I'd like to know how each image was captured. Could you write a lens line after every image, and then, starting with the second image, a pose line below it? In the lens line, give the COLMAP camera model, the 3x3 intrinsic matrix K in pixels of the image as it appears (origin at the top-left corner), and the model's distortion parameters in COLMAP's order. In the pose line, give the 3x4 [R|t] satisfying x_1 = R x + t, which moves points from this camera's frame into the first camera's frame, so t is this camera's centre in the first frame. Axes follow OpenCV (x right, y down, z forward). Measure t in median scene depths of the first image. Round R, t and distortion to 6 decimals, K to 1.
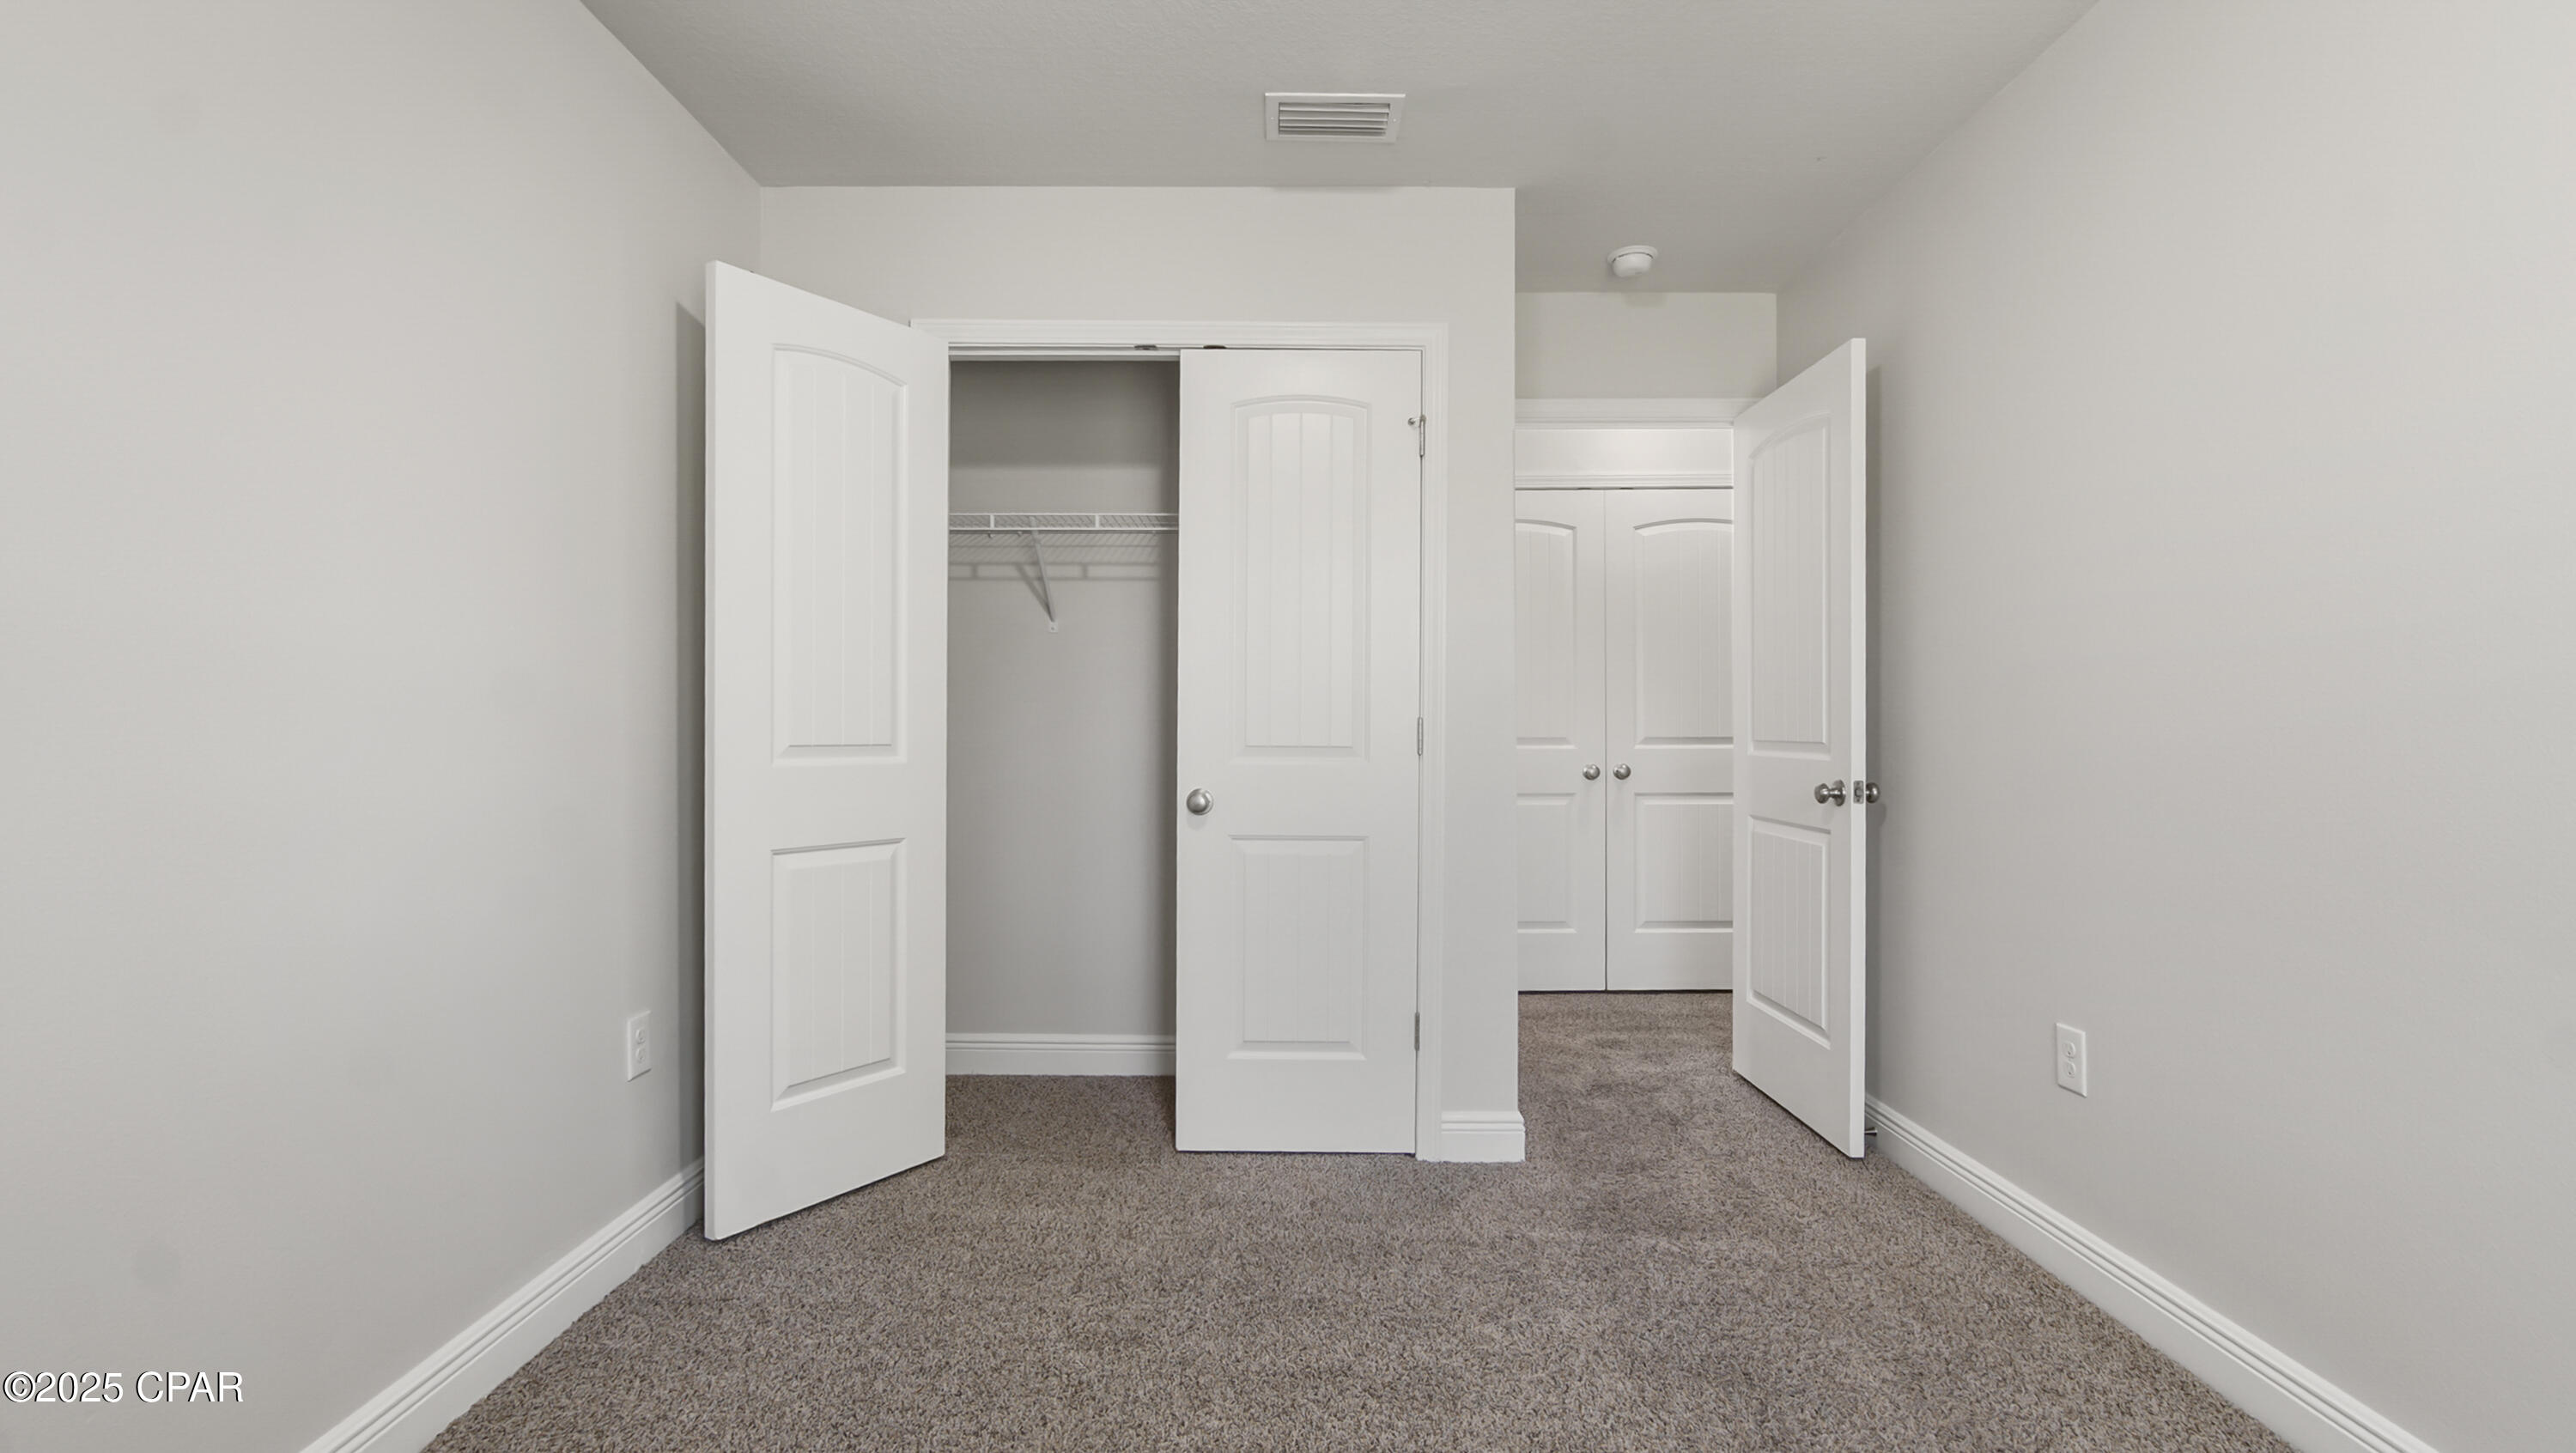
lens RADIAL K [[1103.0, 0, 1288.0], [0, 1103.0, 726.5], [0, 0, 1]] dist [0.004612, 0.000153]
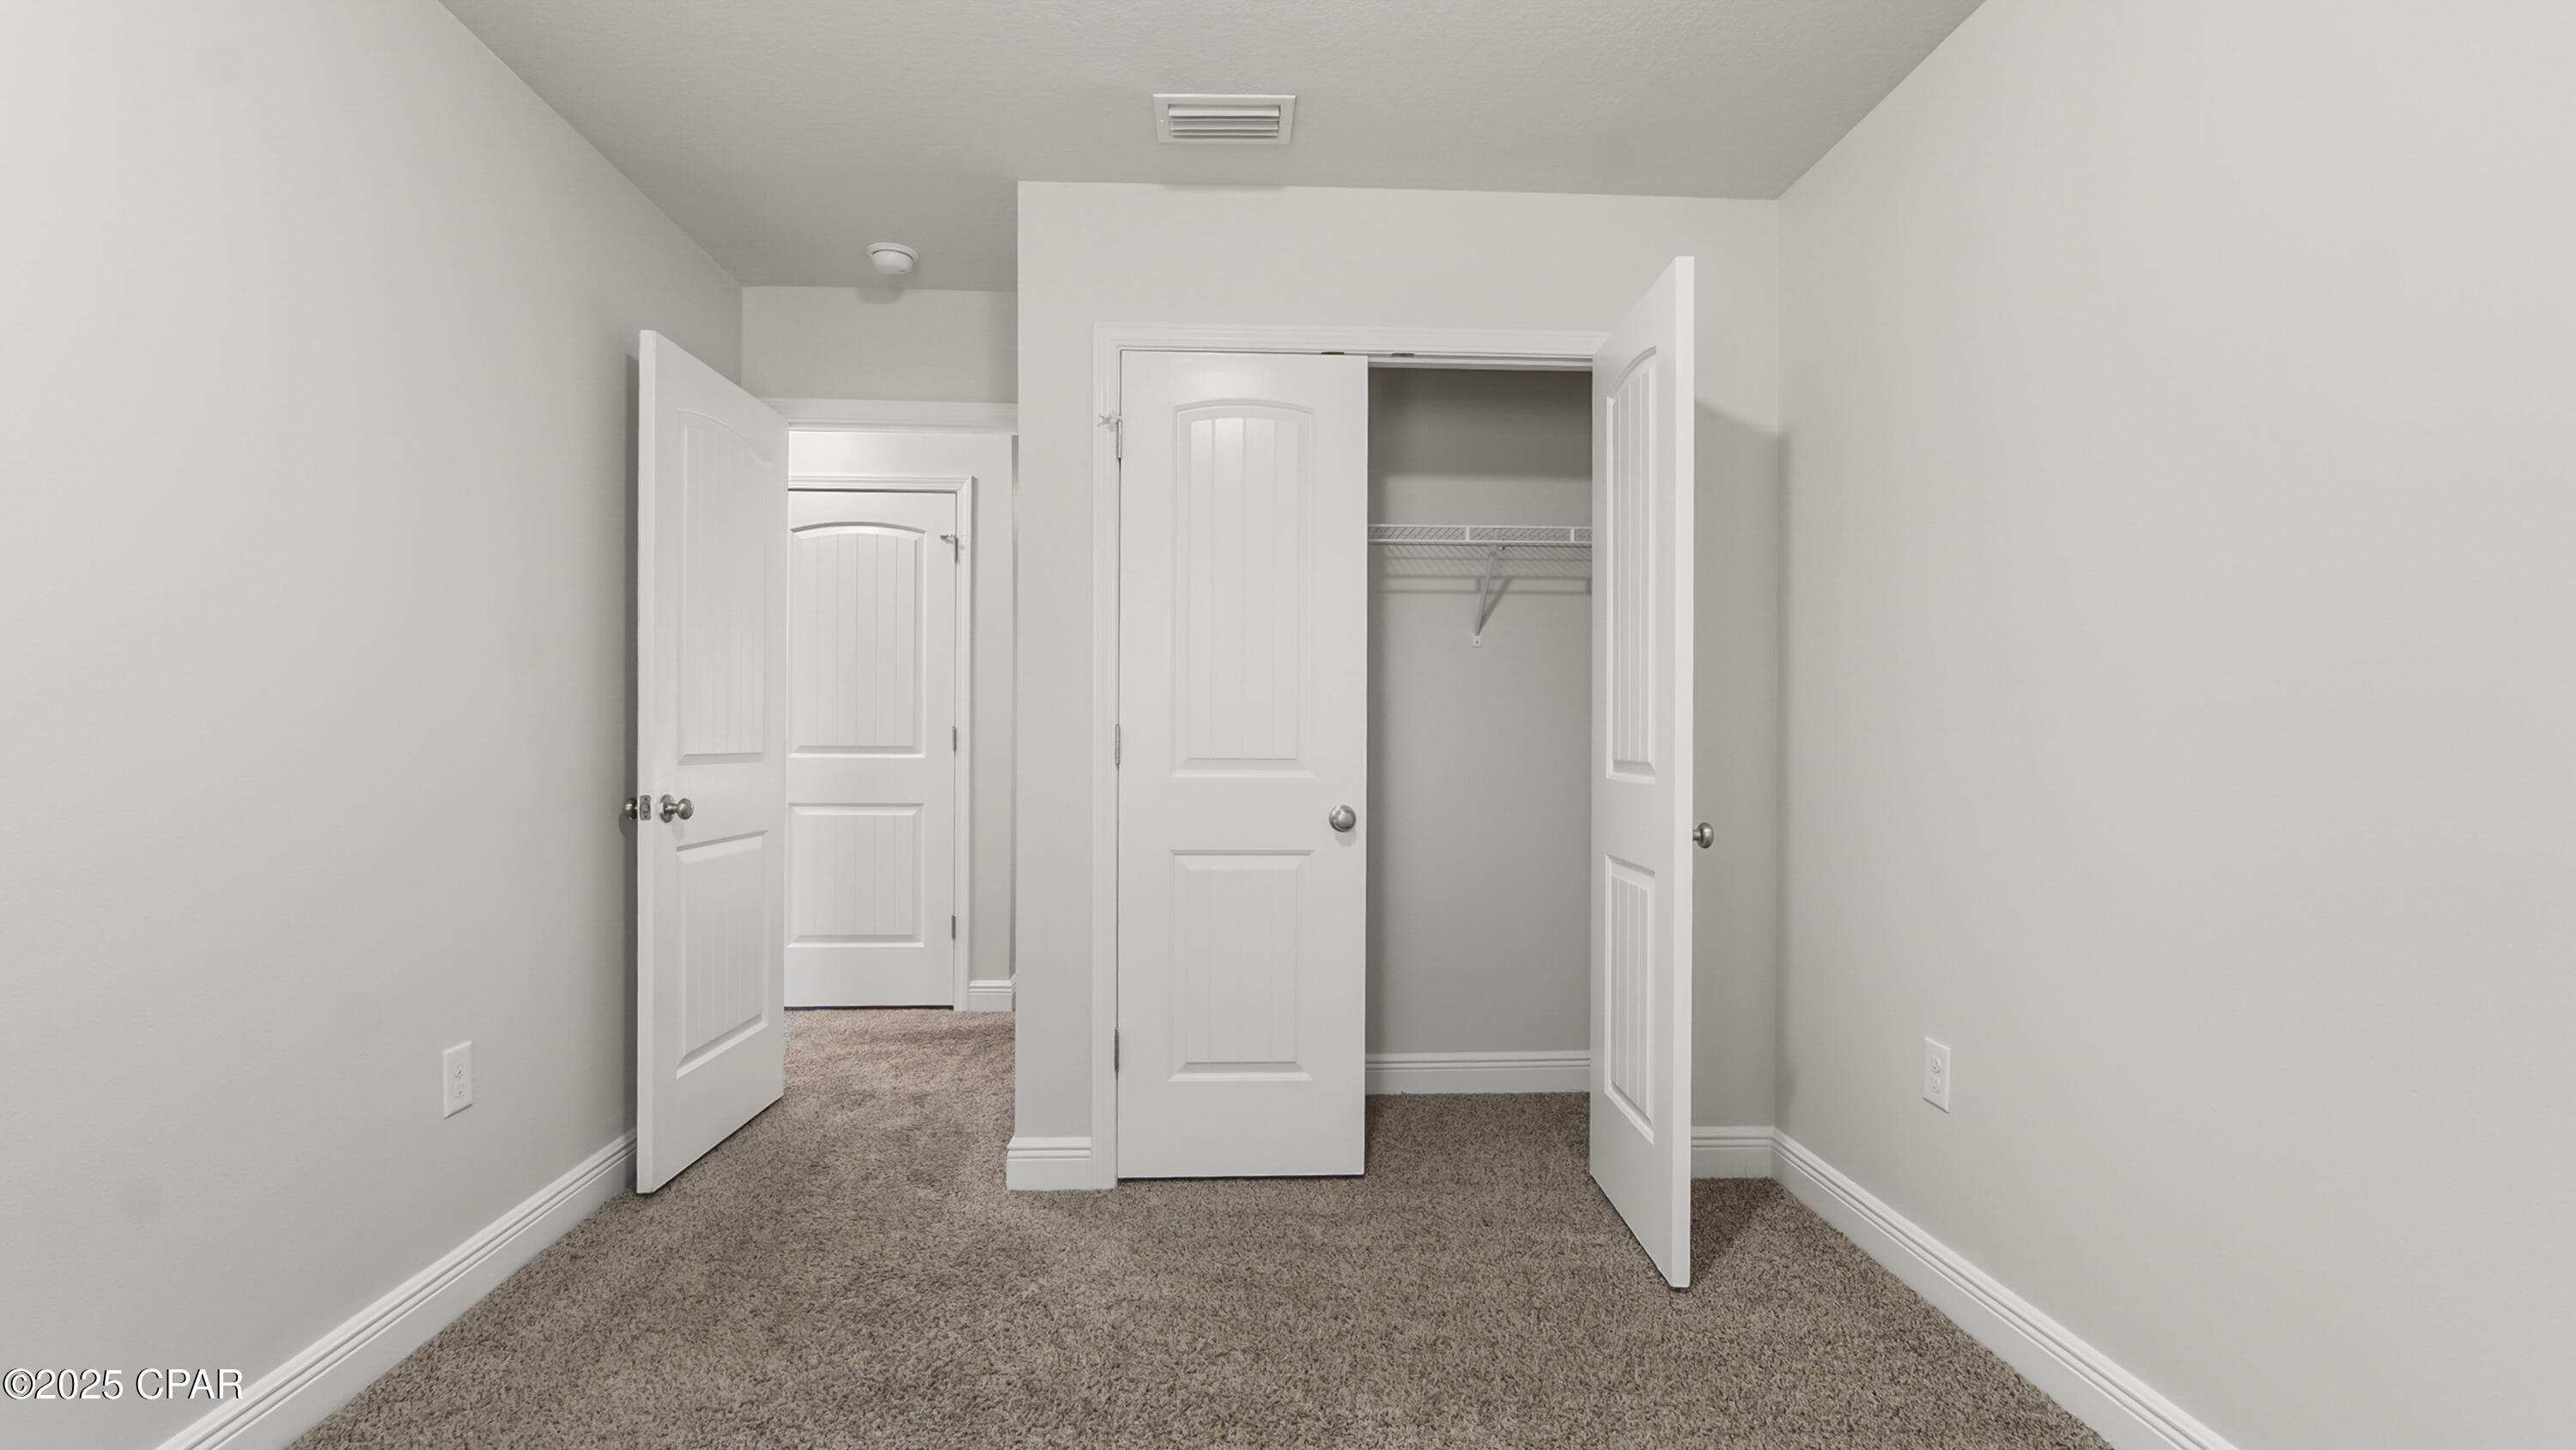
lens RADIAL K [[1138.5, 0, 1285.8], [0, 1138.5, 728.9], [0, 0, 1]] dist [-0.008136, 0.000299]
pose [[0.997952, 0.012815, 0.062676, 0.209345], [-0.012363, 0.999895, -0.007598, -0.000779], [-0.062767, 0.006808, 0.998005, -0.007598]]
